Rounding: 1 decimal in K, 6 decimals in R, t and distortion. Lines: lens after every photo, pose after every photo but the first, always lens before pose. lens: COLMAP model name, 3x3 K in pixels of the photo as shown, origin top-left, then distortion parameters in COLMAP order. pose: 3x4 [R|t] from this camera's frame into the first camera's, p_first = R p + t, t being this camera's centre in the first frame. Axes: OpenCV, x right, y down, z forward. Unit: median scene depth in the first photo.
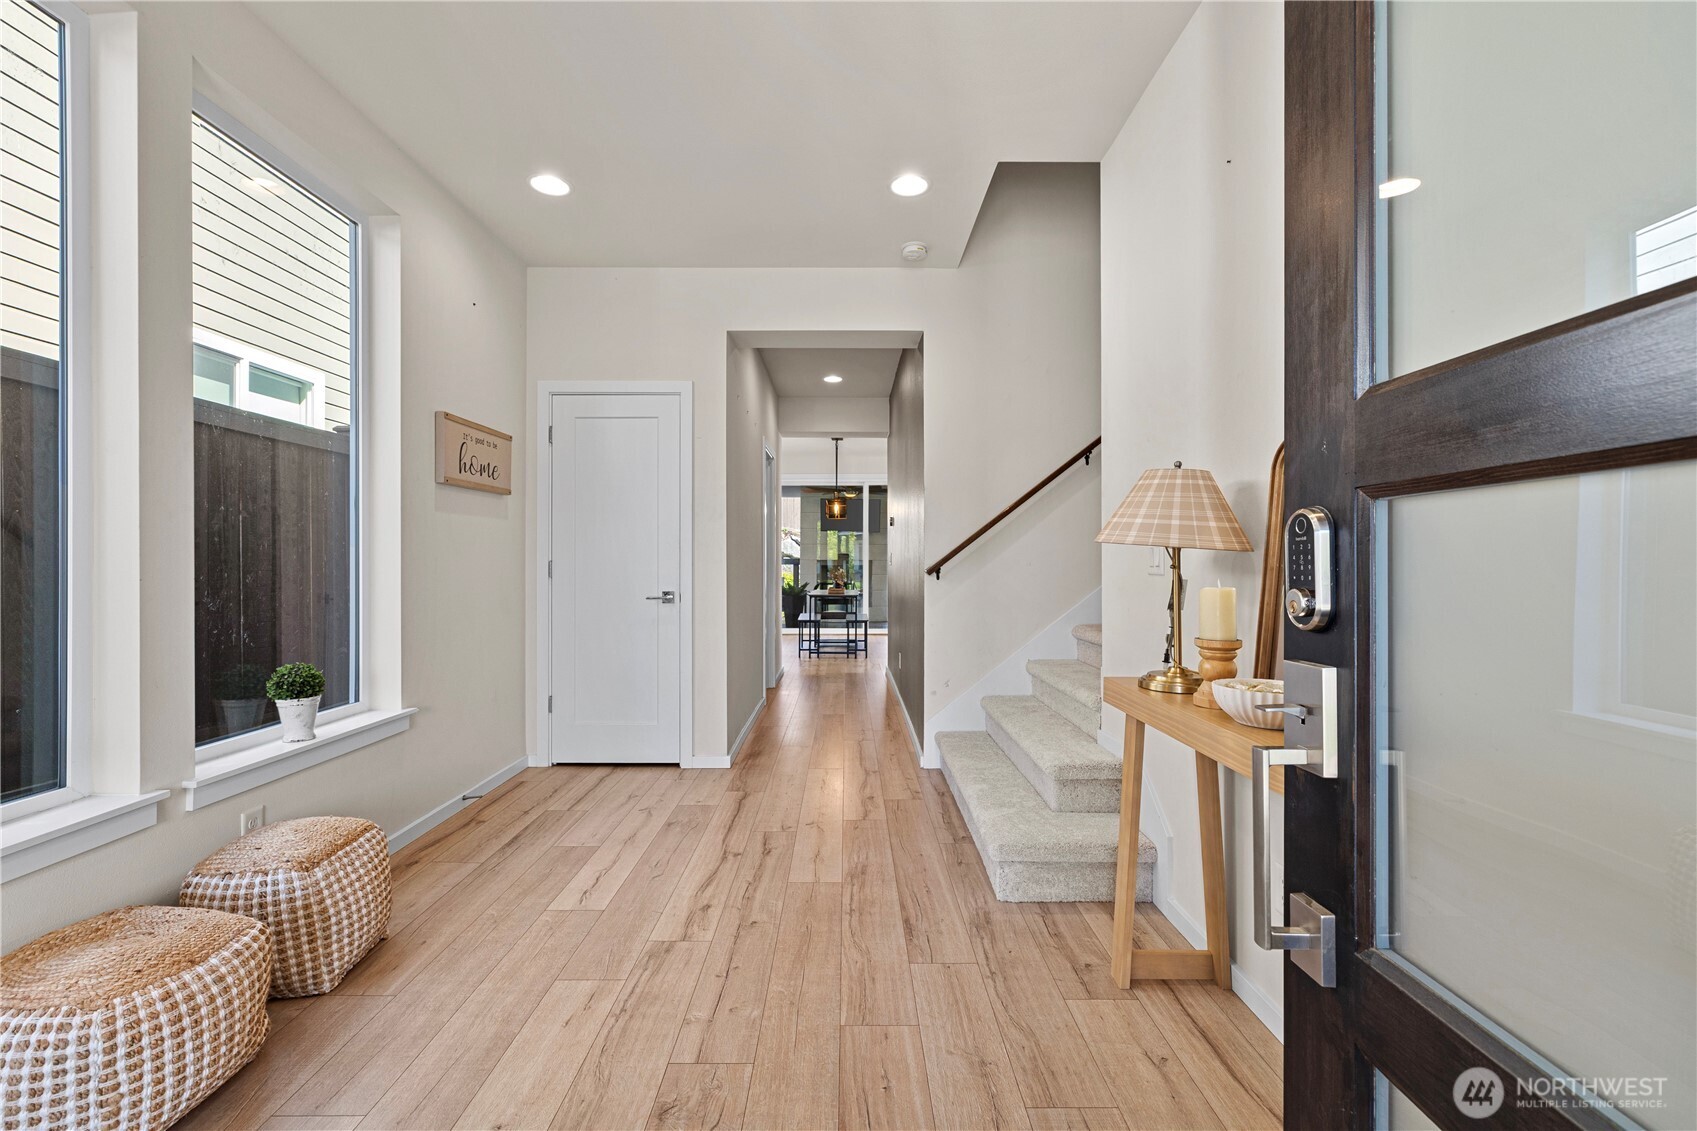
lens RADIAL K [[715.4, 0, 847.9], [0, 715.4, 564.4], [0, 0, 1]] dist [-0.002622, -0.000101]
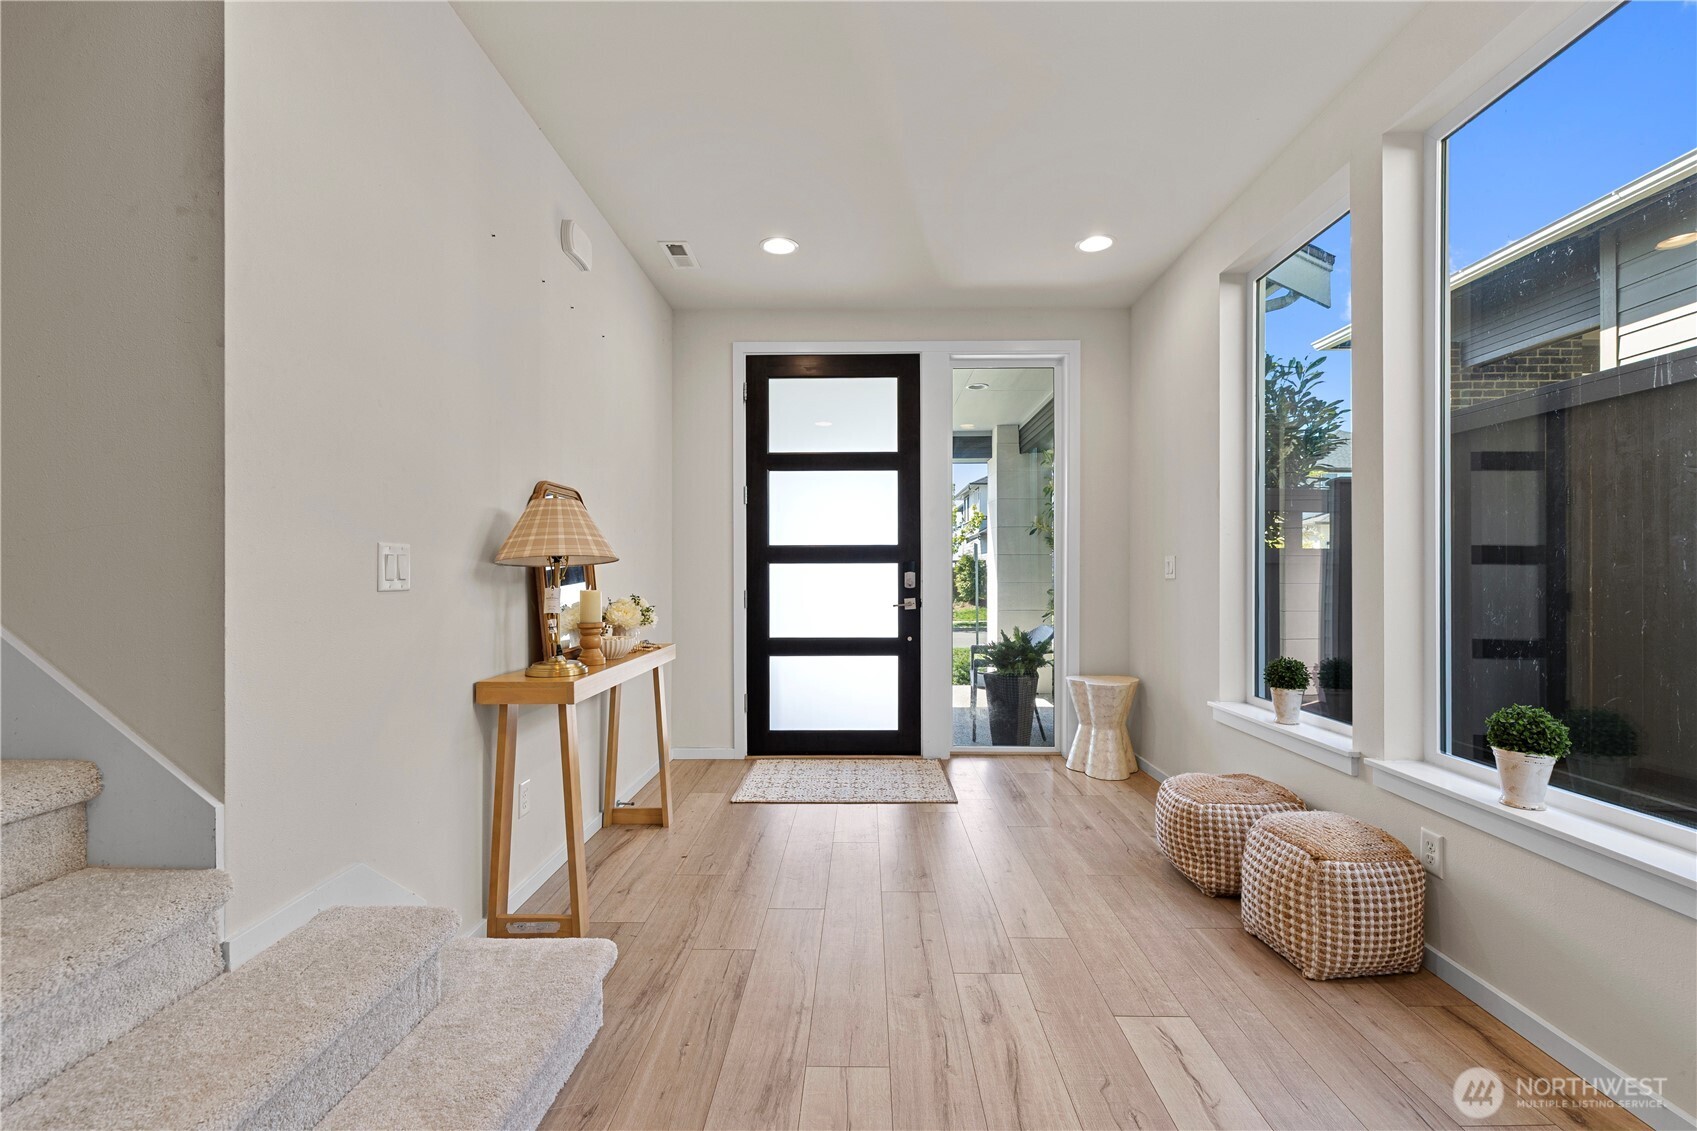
lens RADIAL K [[715.4, 0, 851.0], [0, 715.4, 569.8], [0, 0, 1]] dist [-0.002622, -0.000101]
pose [[-0.999754, 0.002086, 0.022094, -0.072475], [0.002026, 0.999994, -0.002748, -0.004999], [-0.022100, -0.002703, -0.999752, 1.854508]]
